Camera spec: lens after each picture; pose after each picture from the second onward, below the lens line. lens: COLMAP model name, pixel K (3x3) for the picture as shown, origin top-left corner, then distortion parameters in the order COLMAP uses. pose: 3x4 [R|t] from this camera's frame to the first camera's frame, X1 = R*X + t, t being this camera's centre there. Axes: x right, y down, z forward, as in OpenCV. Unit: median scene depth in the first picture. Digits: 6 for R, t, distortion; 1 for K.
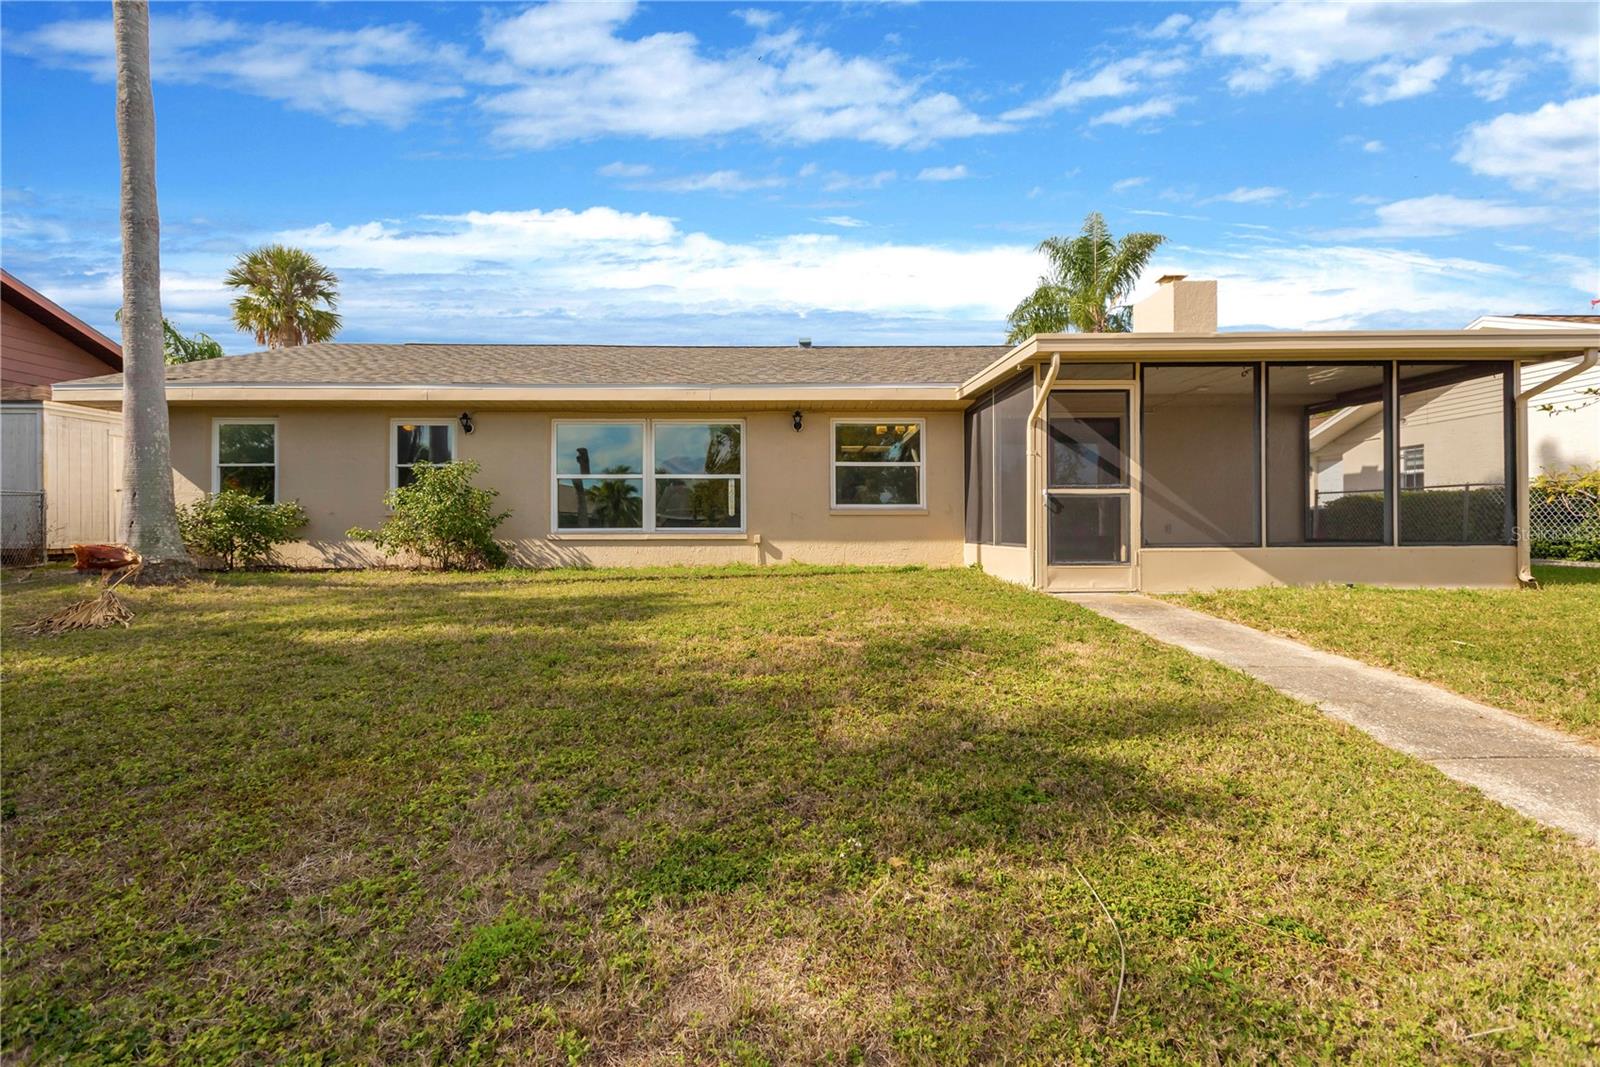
lens RADIAL K [[758.9, 0, 800.0], [0, 758.9, 533.5], [0, 0, 1]] dist [0.003006, -0.000283]
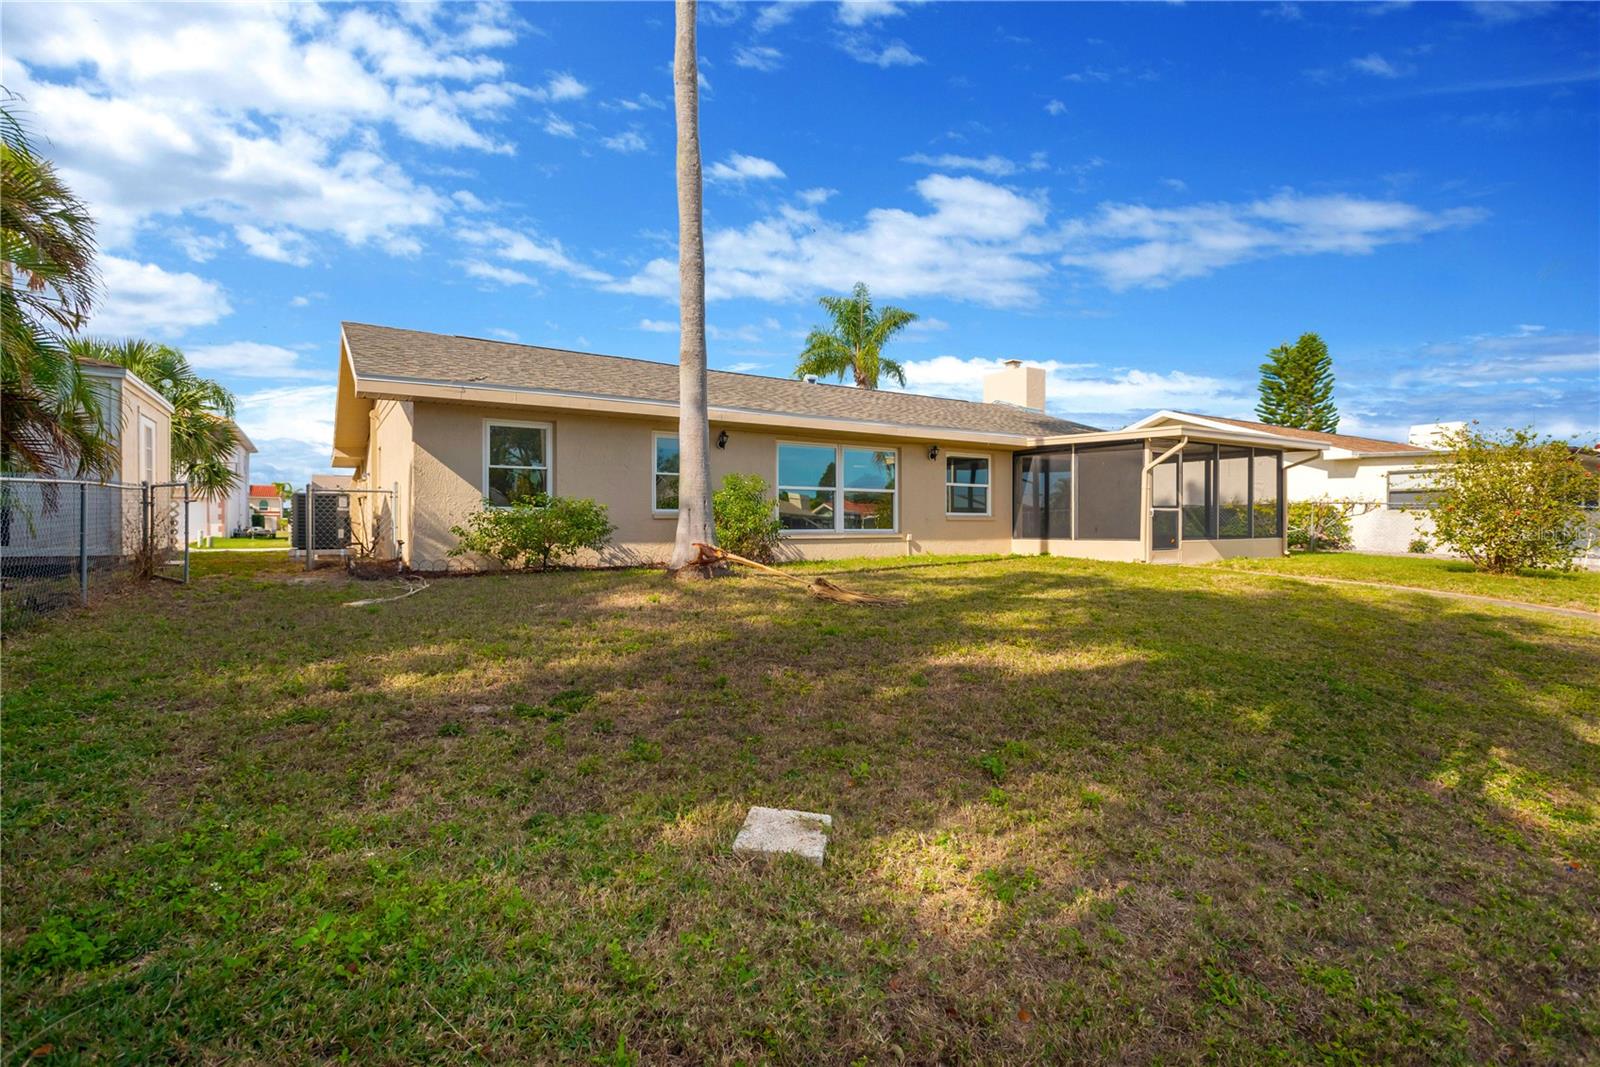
lens RADIAL K [[743.5, 0, 797.7], [0, 743.5, 534.3], [0, 0, 1]] dist [0.019024, -0.006869]
pose [[0.840851, -0.003651, 0.541254, -0.950243], [0.000501, 0.999982, 0.005967, -0.006653], [-0.541266, -0.004746, 0.840838, -0.020664]]
